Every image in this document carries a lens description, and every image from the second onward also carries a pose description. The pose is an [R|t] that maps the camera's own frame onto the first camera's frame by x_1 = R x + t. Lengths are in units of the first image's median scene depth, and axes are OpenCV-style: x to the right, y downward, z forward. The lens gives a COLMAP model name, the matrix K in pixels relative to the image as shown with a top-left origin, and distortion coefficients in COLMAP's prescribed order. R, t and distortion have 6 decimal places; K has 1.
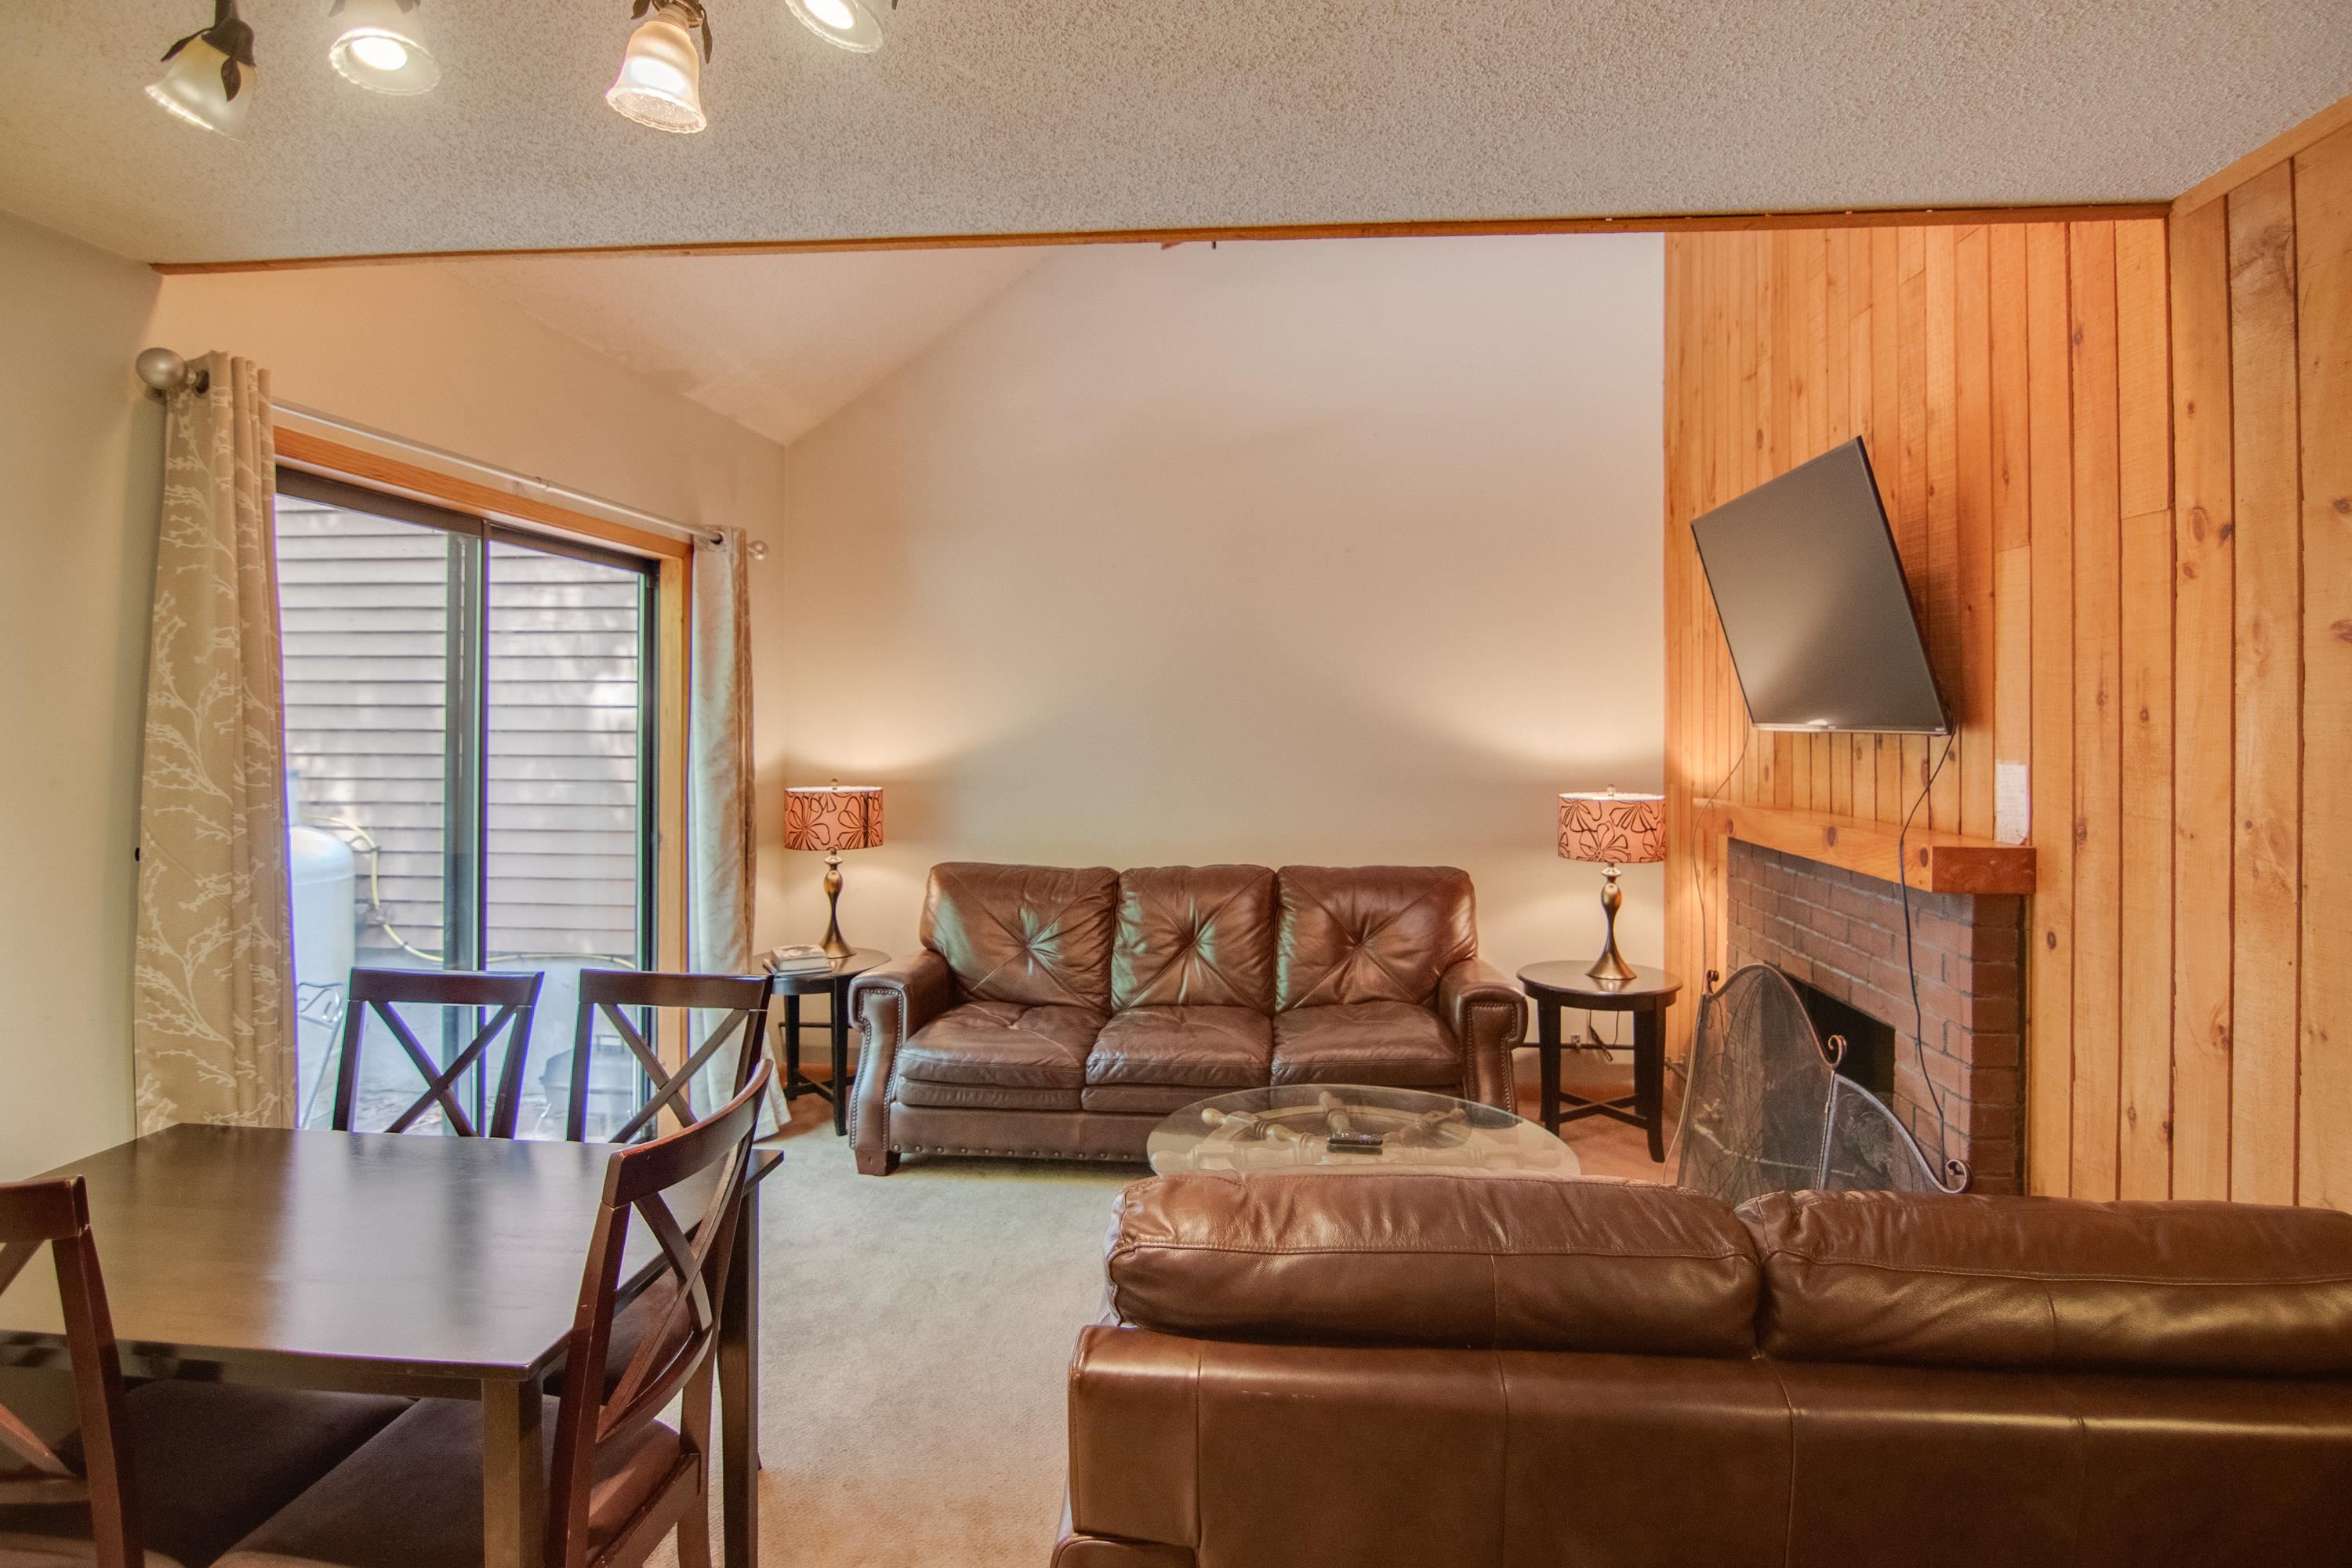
lens RADIAL K [[1248.4, 0, 1210.2], [0, 1248.4, 703.1], [0, 0, 1]] dist [-0.007067, -0.000449]
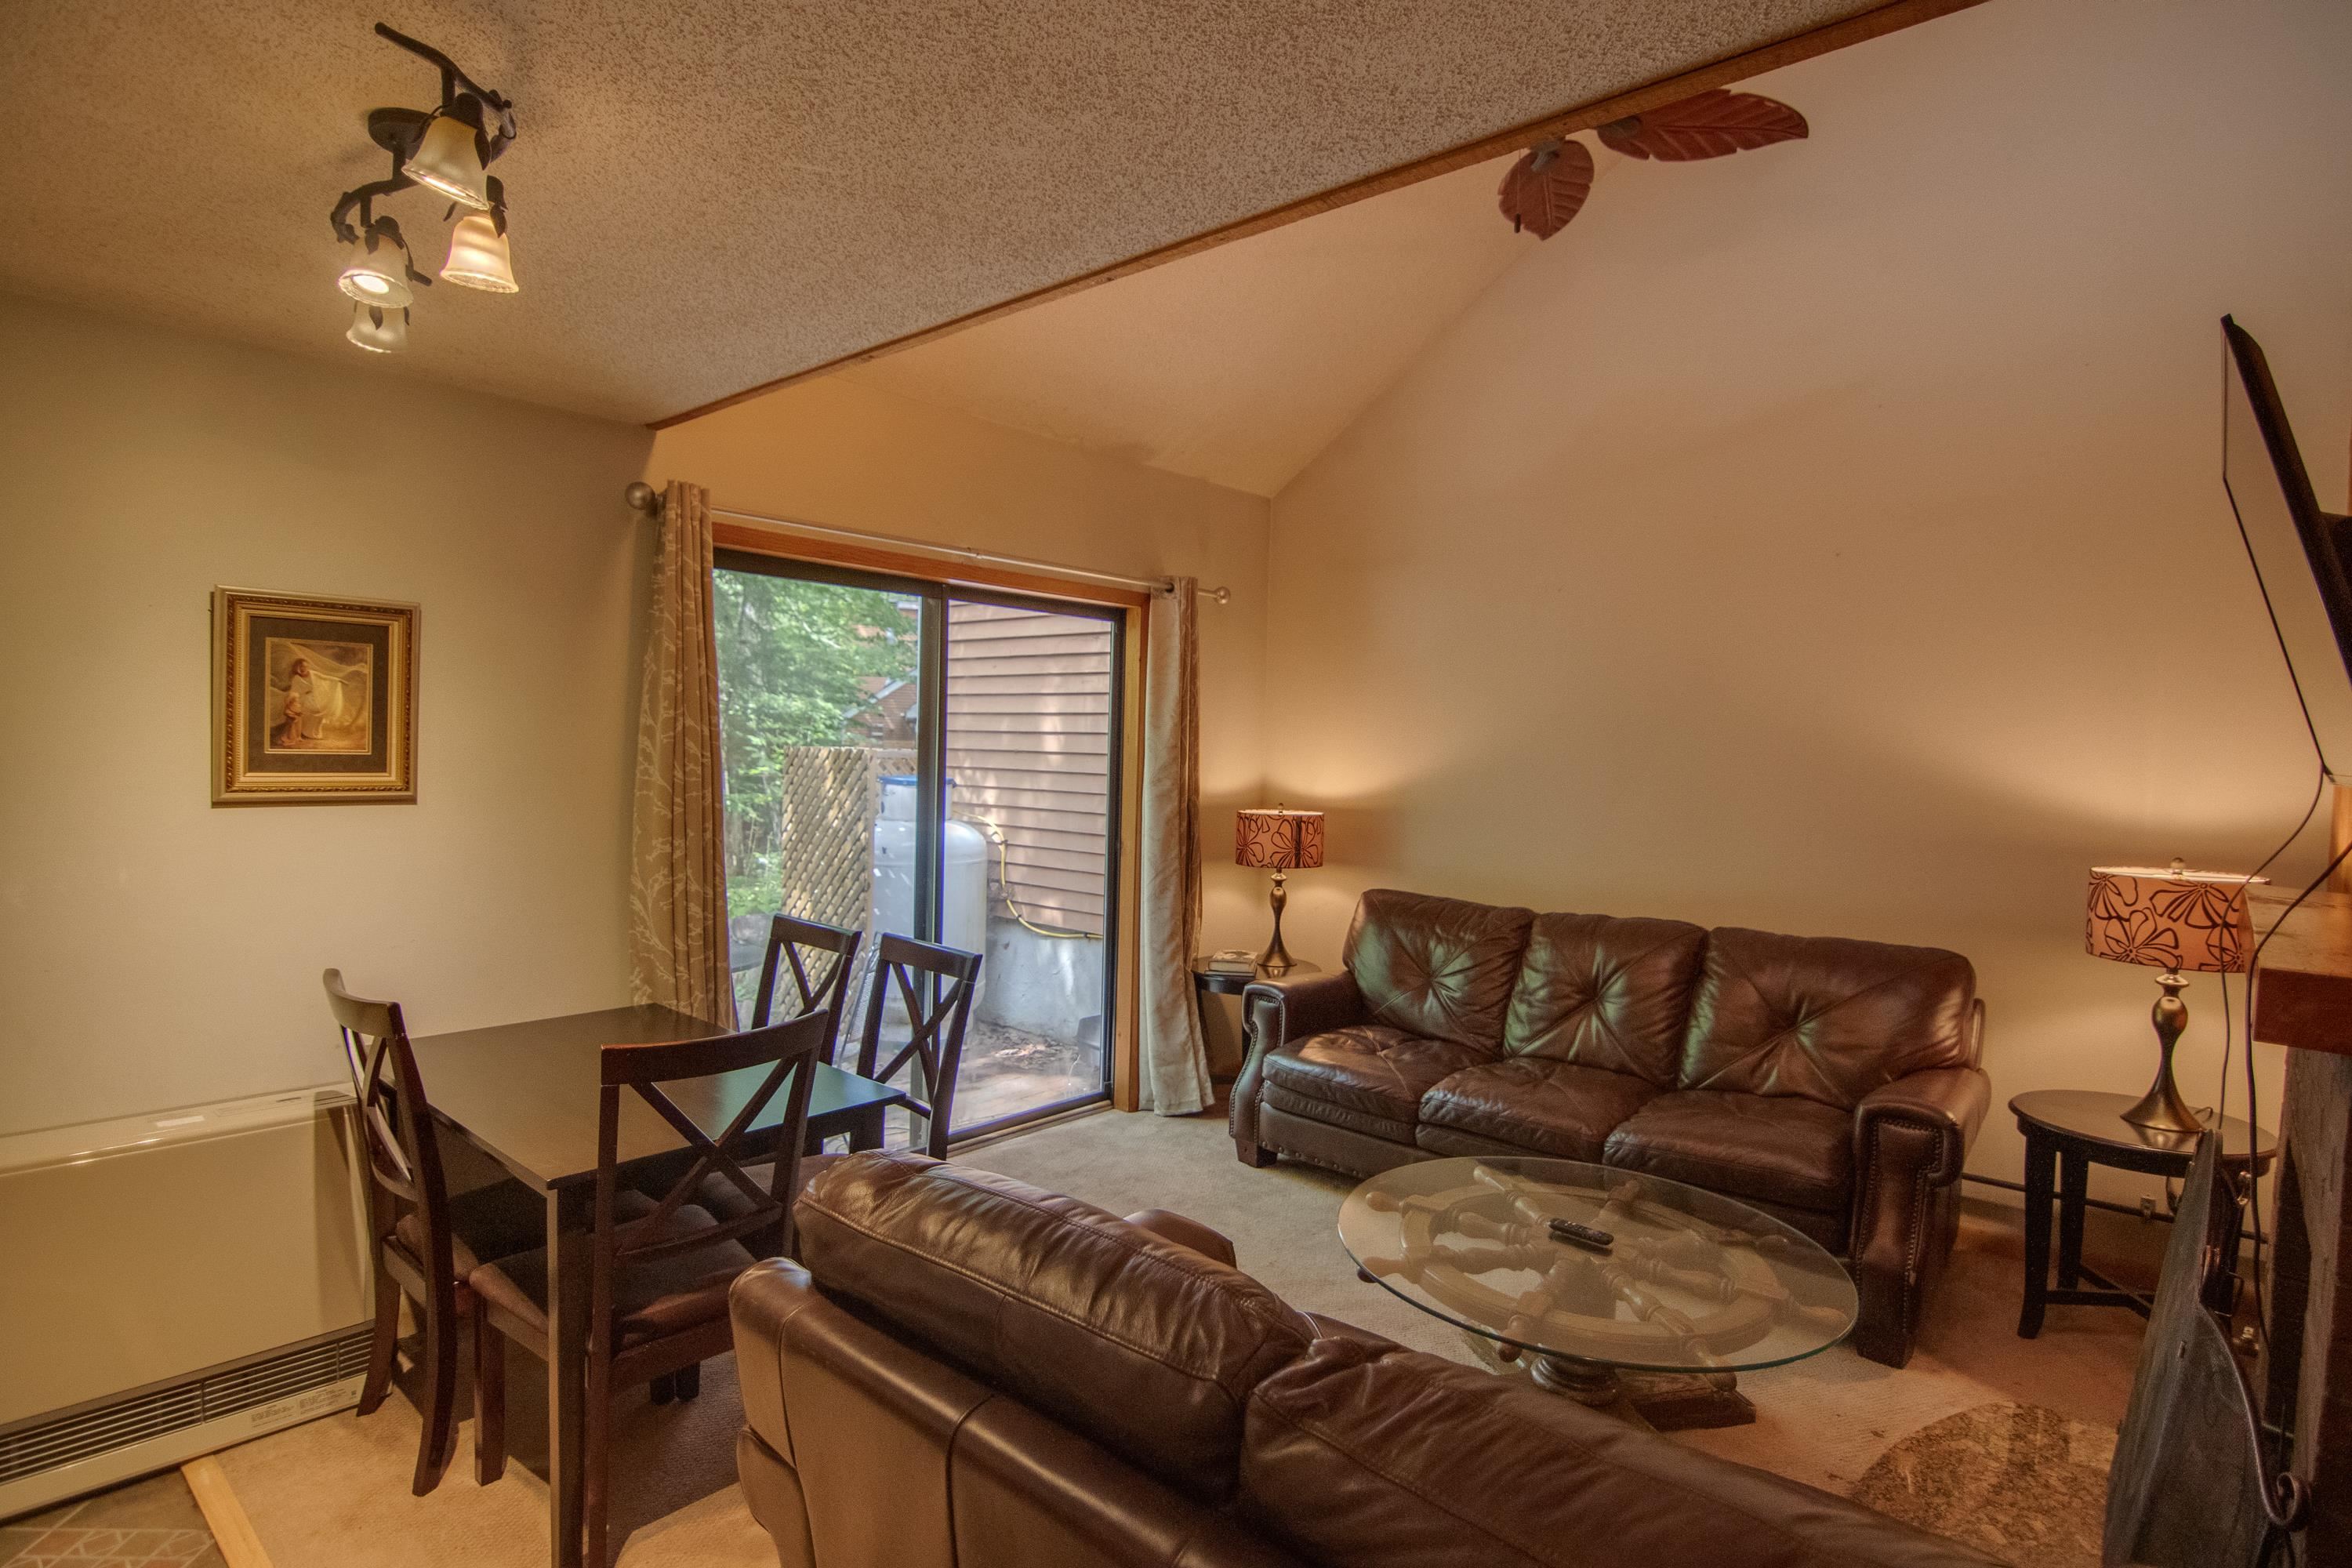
lens RADIAL K [[1203.5, 0, 1187.8], [0, 1203.5, 780.8], [0, 0, 1]] dist [-0.009430, -0.005605]
pose [[0.797821, 0.032976, -0.601992, 0.284131], [-0.013990, 0.999247, 0.036196, 0.005045], [0.602732, -0.020456, 0.797681, 0.124023]]
